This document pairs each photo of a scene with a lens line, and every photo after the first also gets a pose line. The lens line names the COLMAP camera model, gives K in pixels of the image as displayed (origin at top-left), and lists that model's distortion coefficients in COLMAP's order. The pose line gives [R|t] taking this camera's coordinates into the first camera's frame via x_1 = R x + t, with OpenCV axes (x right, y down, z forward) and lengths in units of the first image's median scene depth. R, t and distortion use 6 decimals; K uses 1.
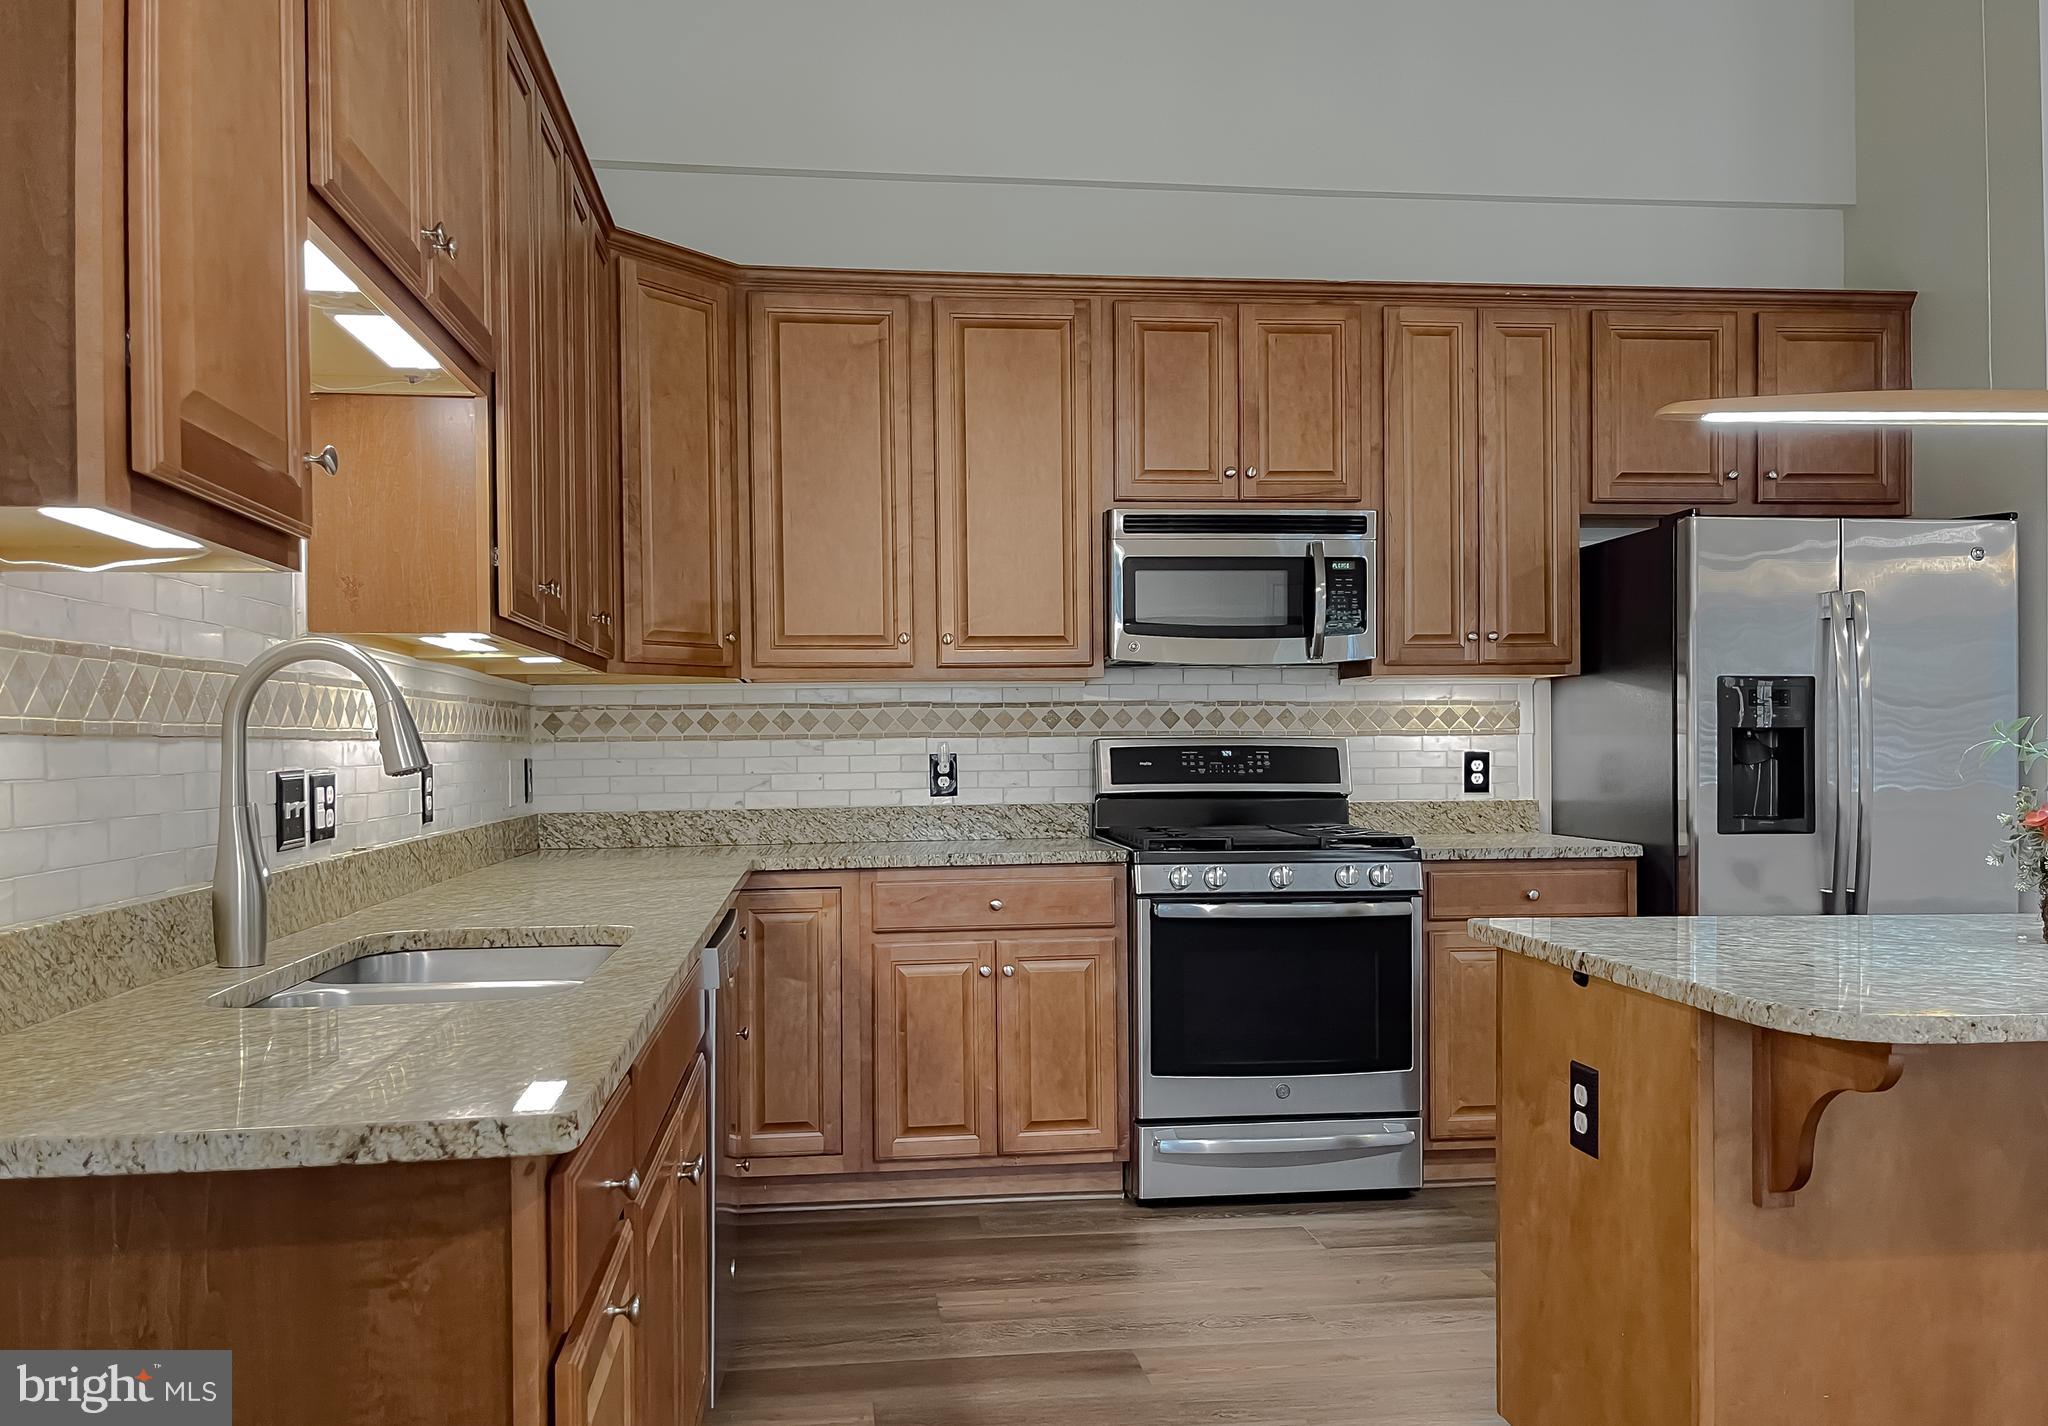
lens RADIAL K [[1575.0, 0, 1013.8], [0, 1575.0, 756.2], [0, 0, 1]] dist [0.034027, -0.011385]
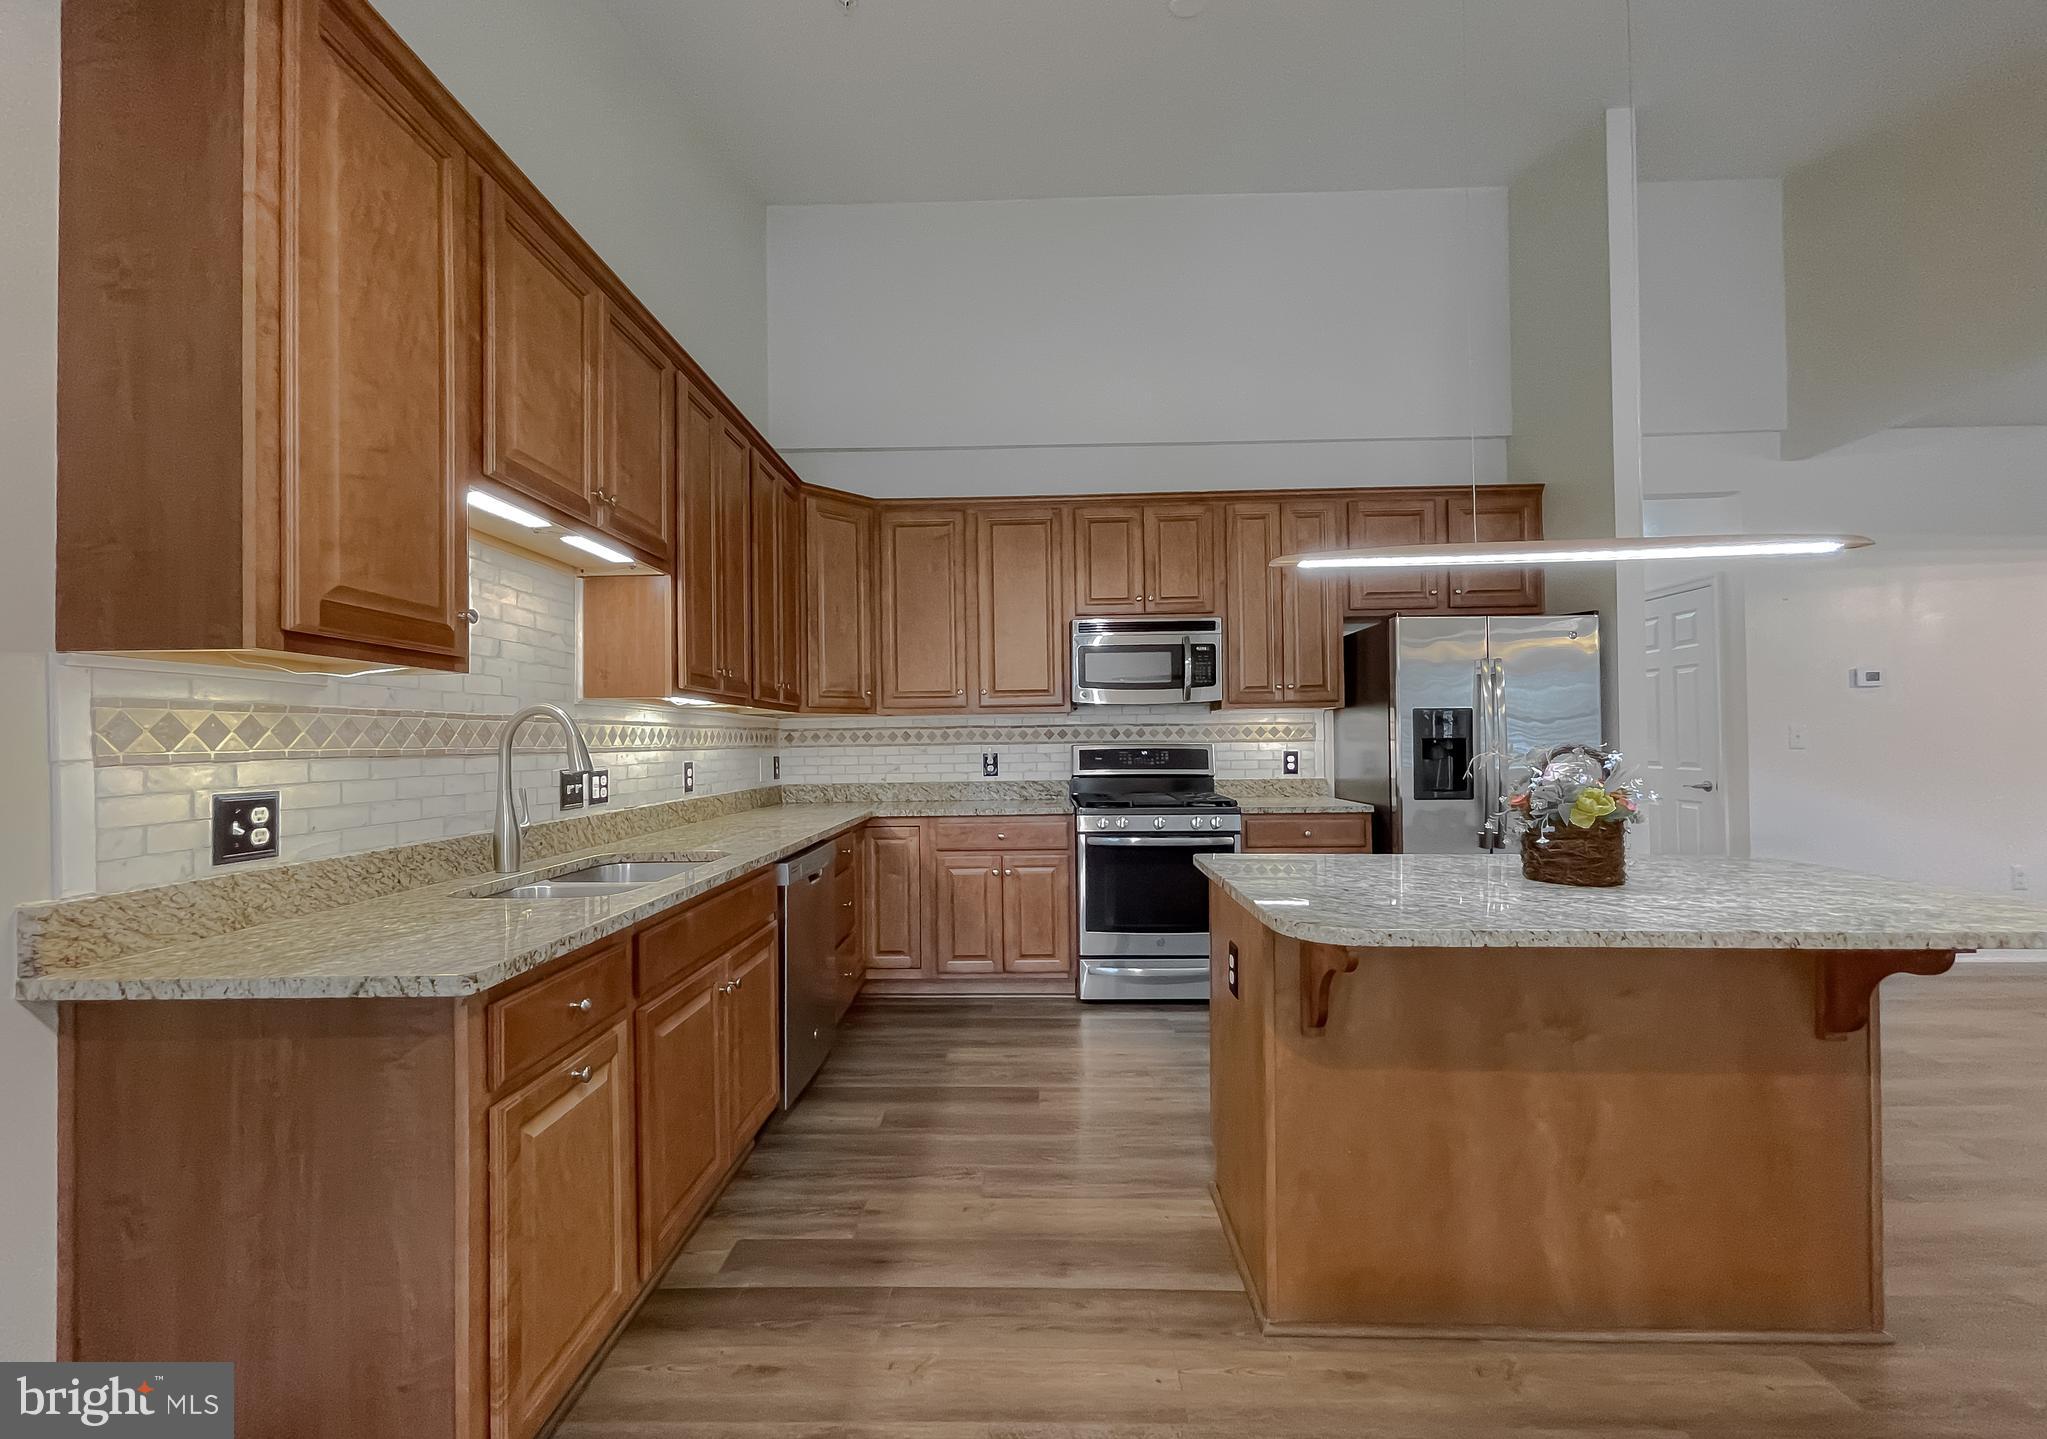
lens RADIAL K [[824.7, 0, 1010.5], [0, 824.7, 730.8], [0, 0, 1]] dist [-0.002323, -0.000543]
pose [[0.988894, -0.006374, -0.148483, 0.132707], [0.003465, 0.999797, -0.019847, -0.009247], [0.148580, 0.019112, 0.988716, 0.041990]]
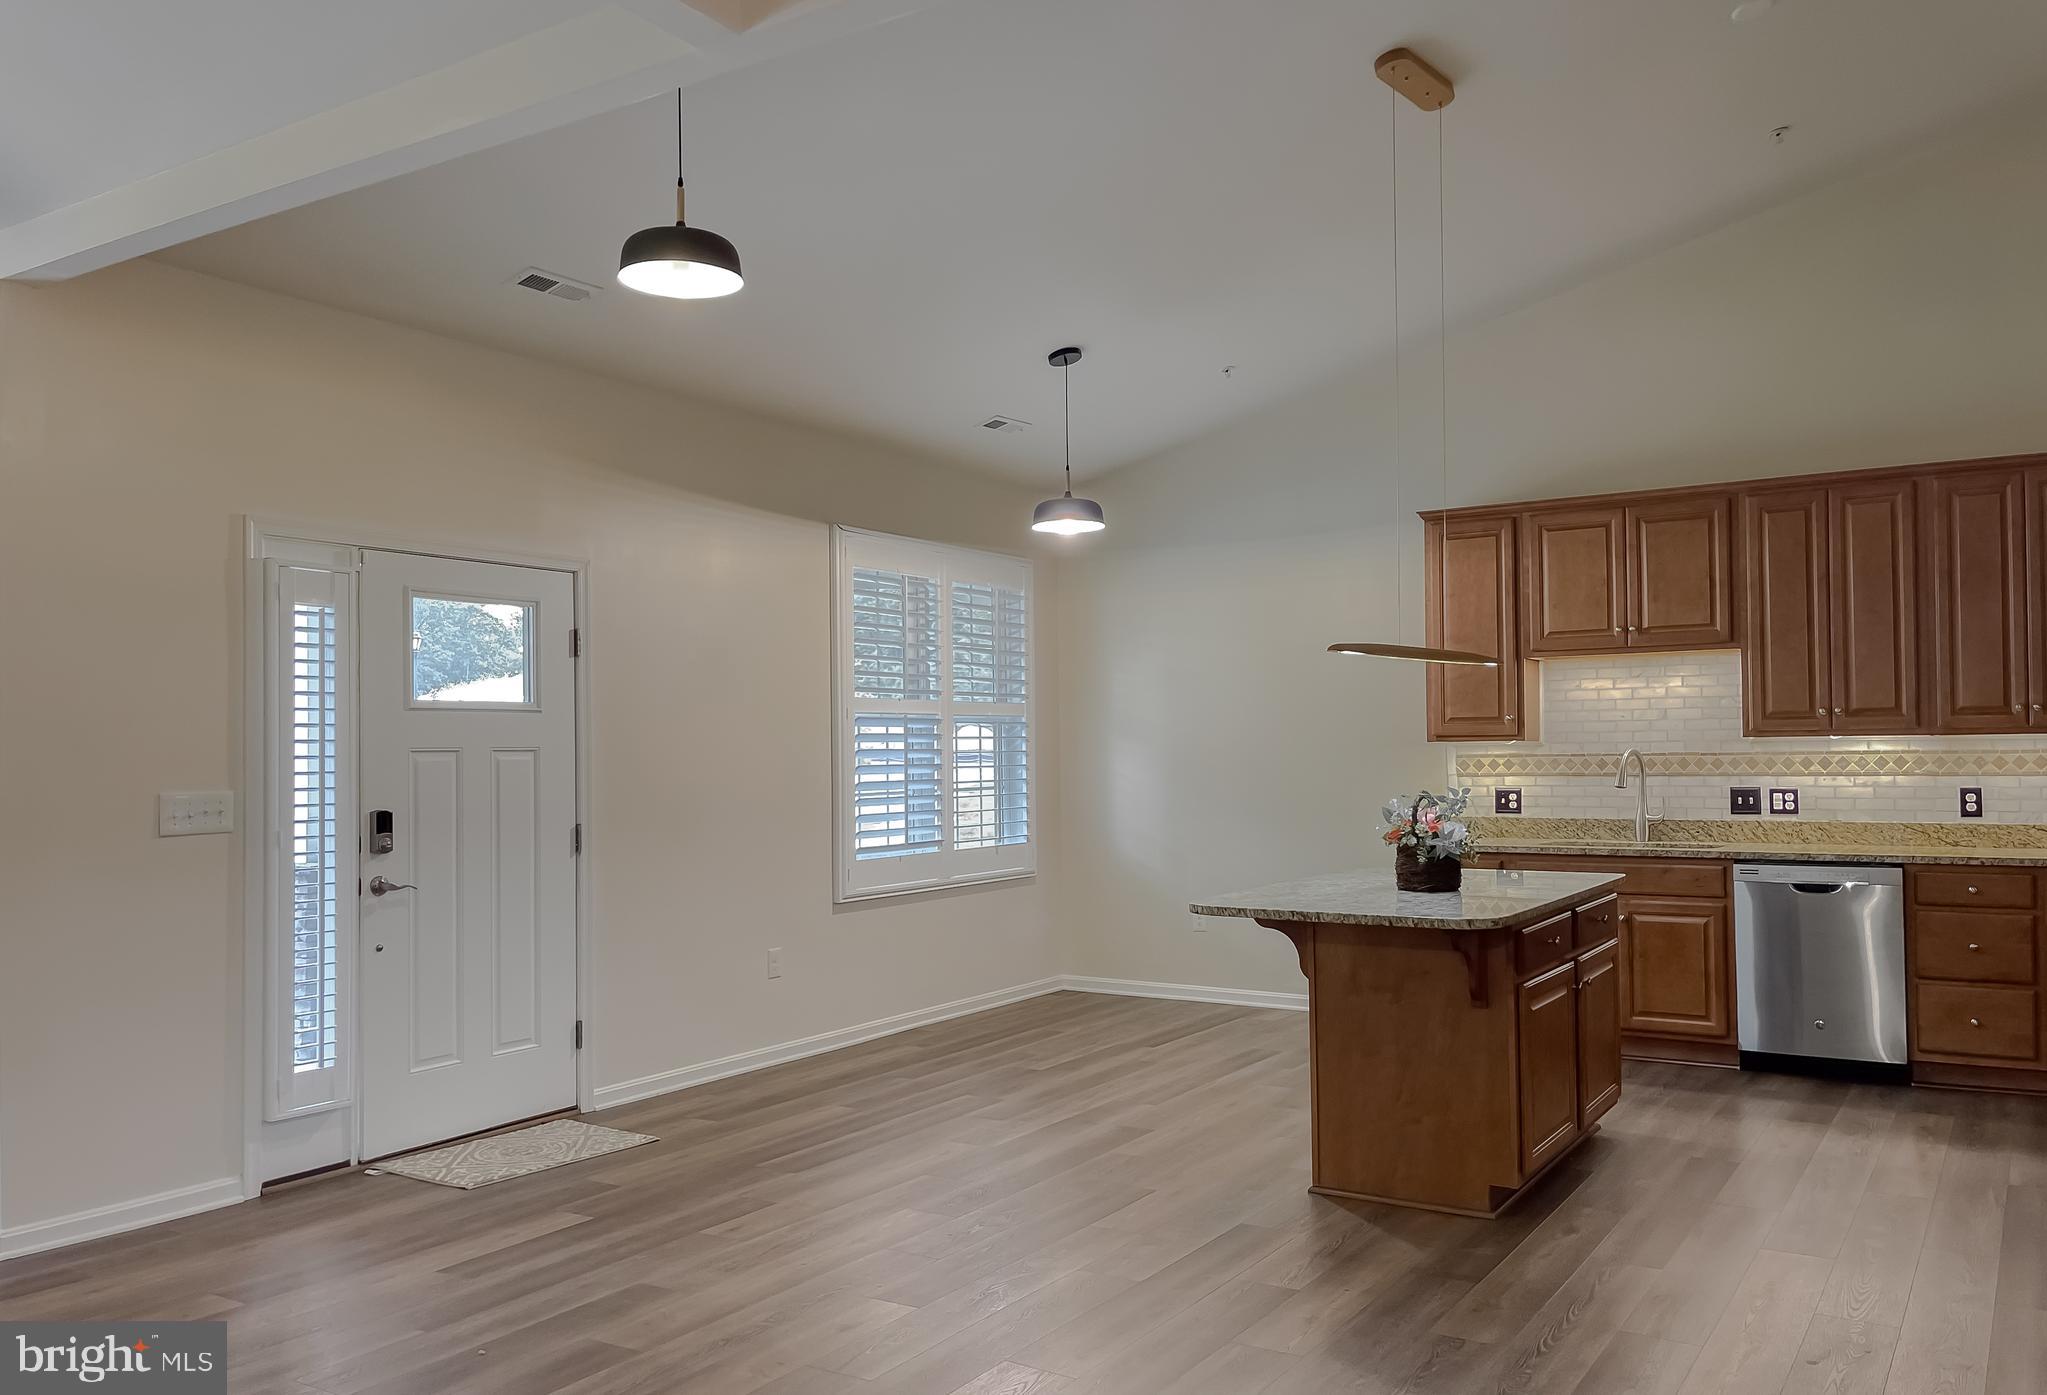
lens RADIAL K [[1592.0, 0, 1039.0], [0, 1592.0, 729.9], [0, 0, 1]] dist [0.043523, -0.027172]
pose [[-0.627248, 0.006182, -0.778795, 1.484026], [0.011424, 0.999934, -0.001264, -0.059694], [0.778735, -0.009690, -0.627278, 1.047874]]
